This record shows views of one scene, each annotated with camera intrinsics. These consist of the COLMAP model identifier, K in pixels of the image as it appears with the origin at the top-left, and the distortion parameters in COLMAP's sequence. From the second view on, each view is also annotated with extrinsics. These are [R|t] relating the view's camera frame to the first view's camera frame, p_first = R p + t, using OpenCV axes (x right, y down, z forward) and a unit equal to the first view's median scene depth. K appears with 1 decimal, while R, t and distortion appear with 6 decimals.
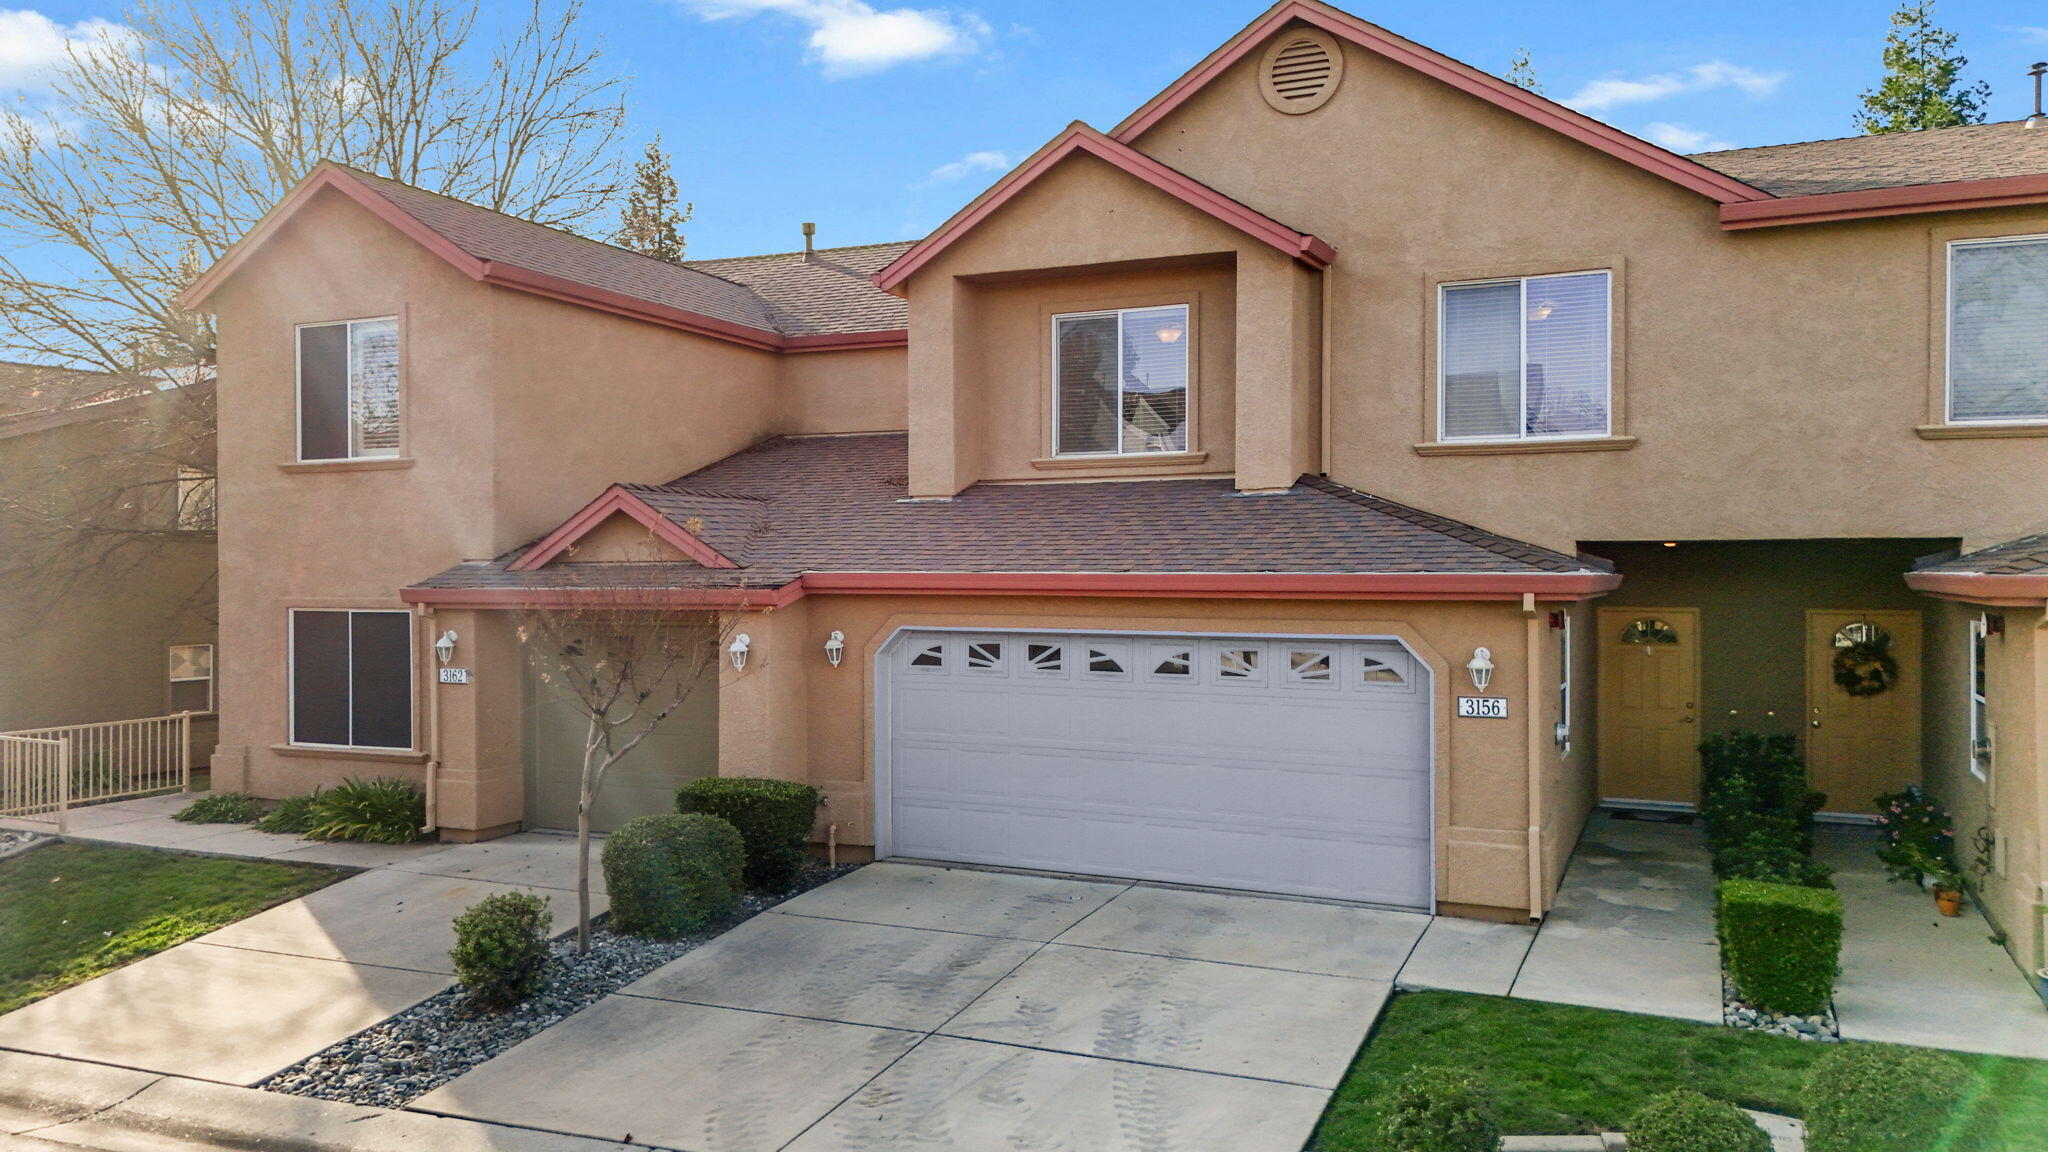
lens RADIAL K [[1500.5, 0, 1019.5], [0, 1500.5, 573.0], [0, 0, 1]] dist [0.079682, -0.081648]
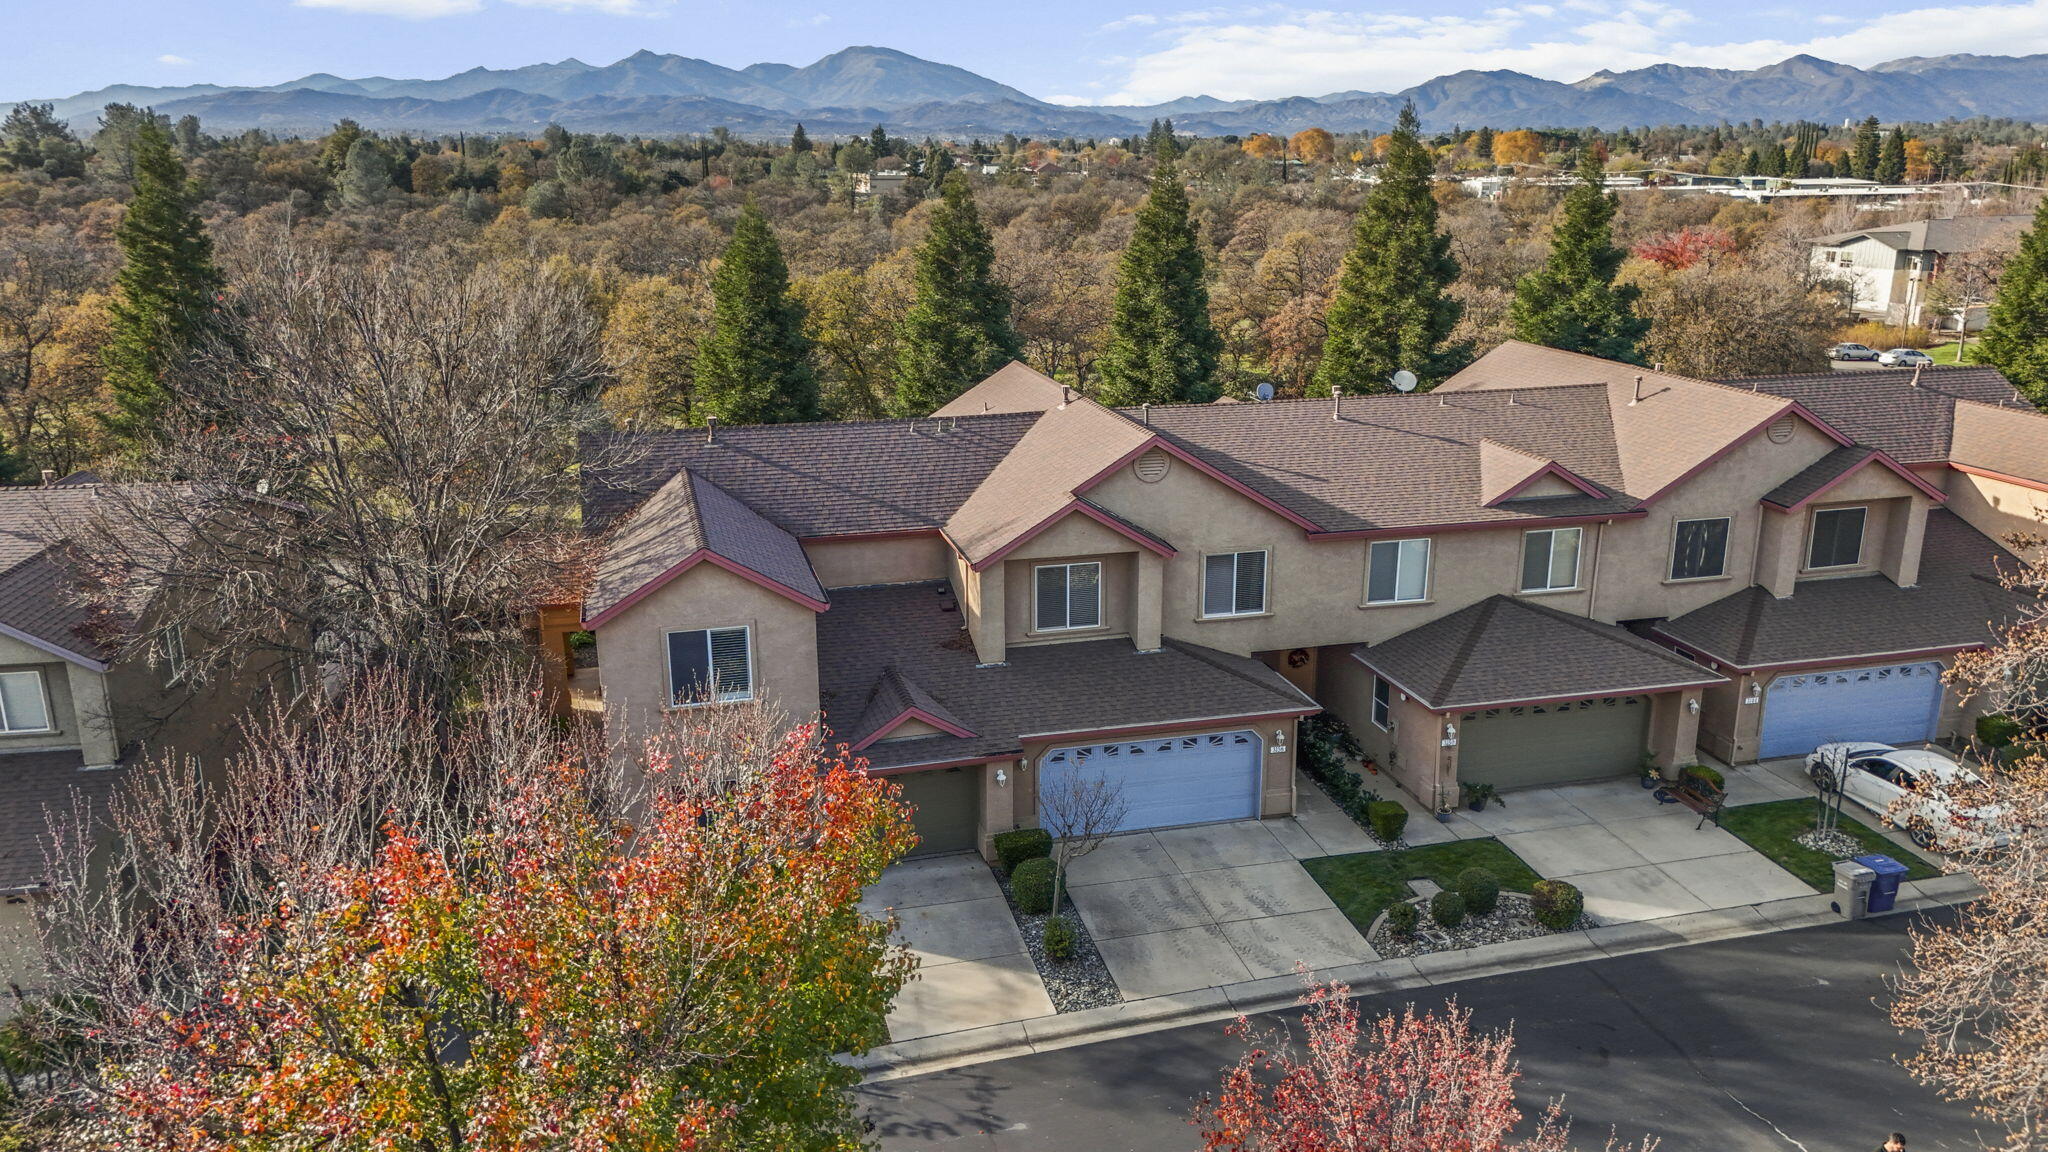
lens RADIAL K [[1500.5, 0, 1019.5], [0, 1500.5, 573.0], [0, 0, 1]] dist [0.079682, -0.081648]
pose [[0.775238, -0.175630, 0.606762, -1.418625], [0.006301, 0.962672, 0.270599, -0.819714], [-0.631638, -0.205955, 0.747406, -0.605554]]
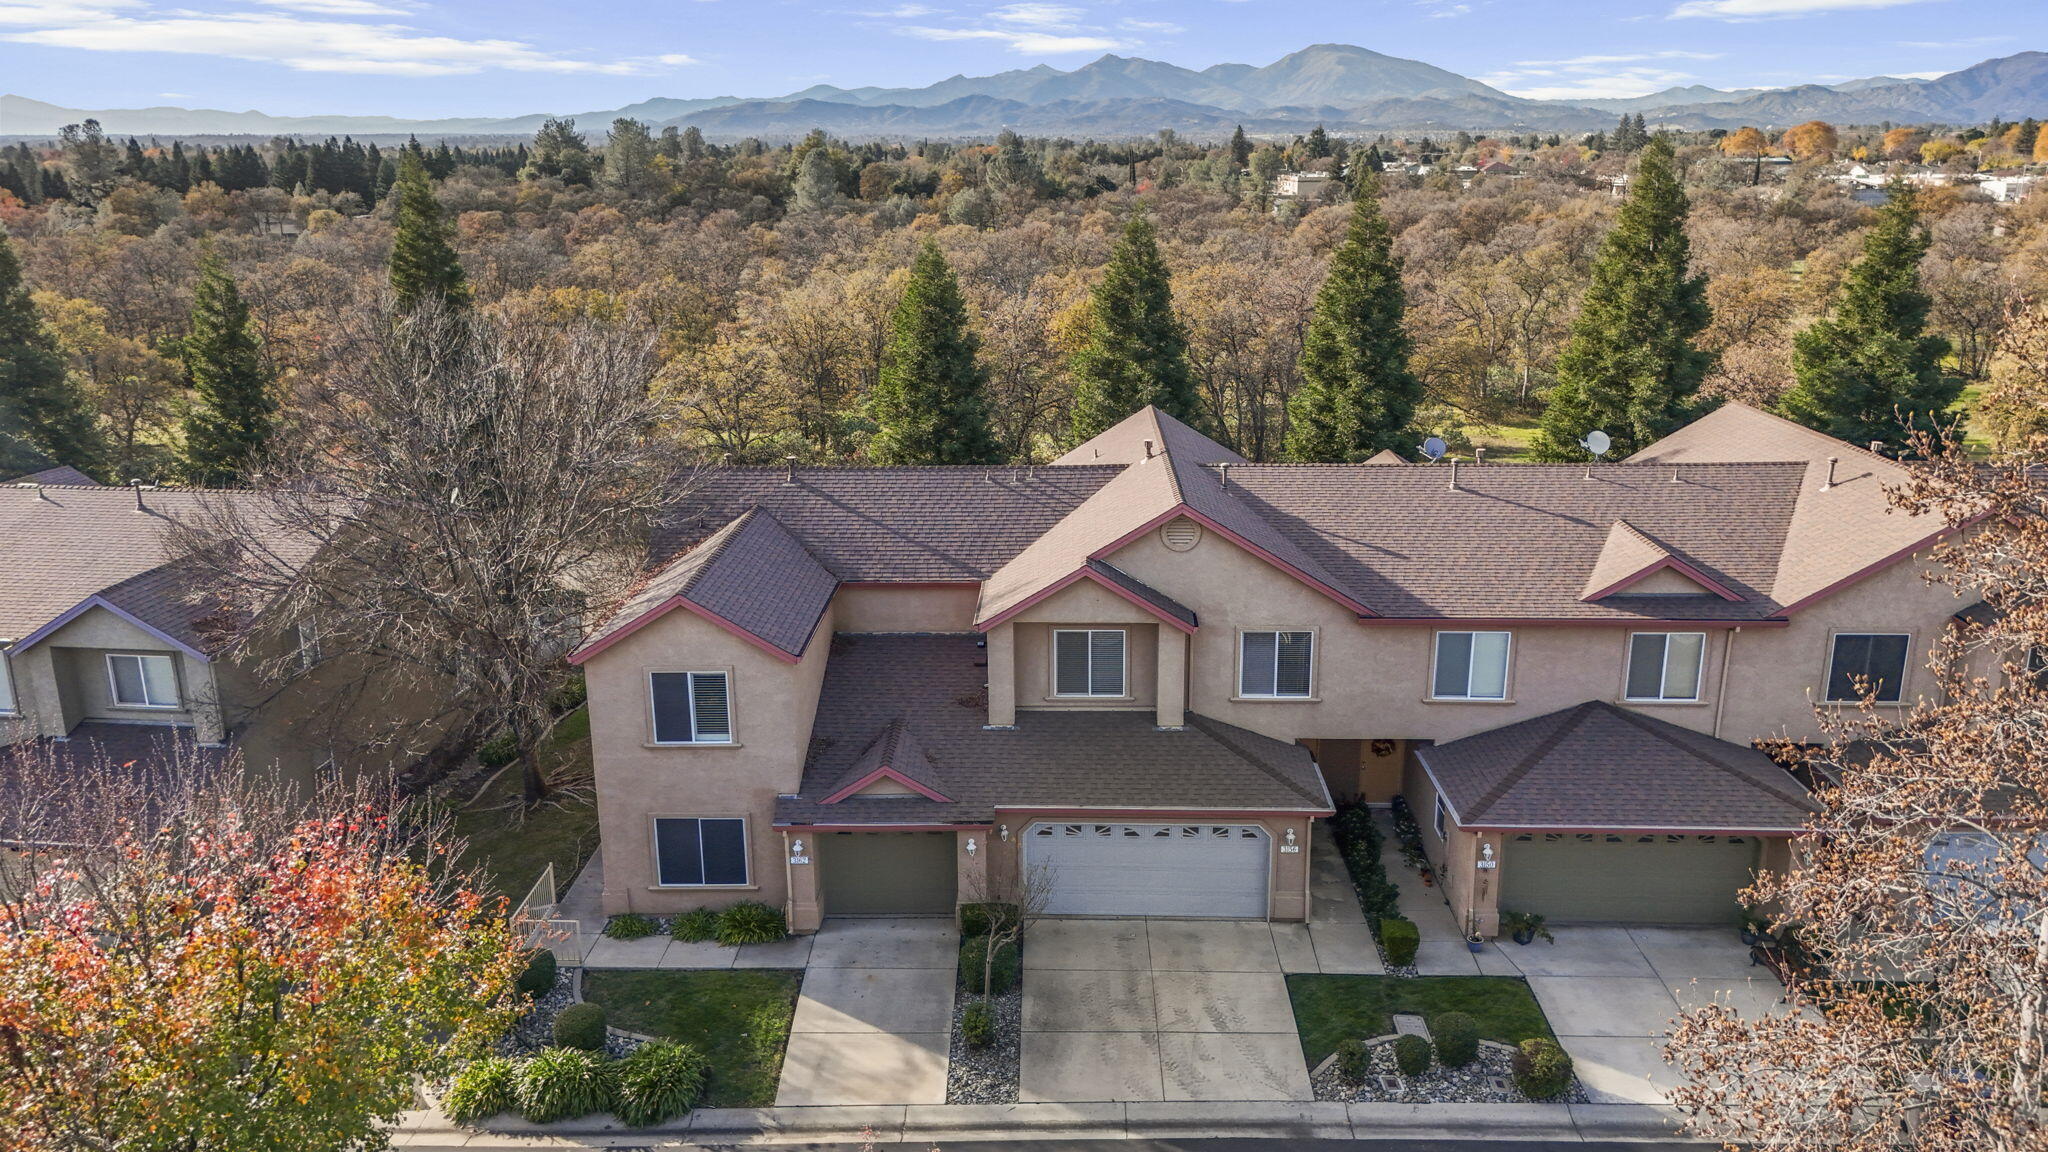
lens RADIAL K [[1500.5, 0, 1019.5], [0, 1500.5, 573.0], [0, 0, 1]] dist [0.079682, -0.081648]
pose [[0.921241, -0.114103, 0.371881, -0.860147], [0.011116, 0.963343, 0.268043, -0.889304], [-0.388834, -0.242798, 0.888739, -0.848389]]
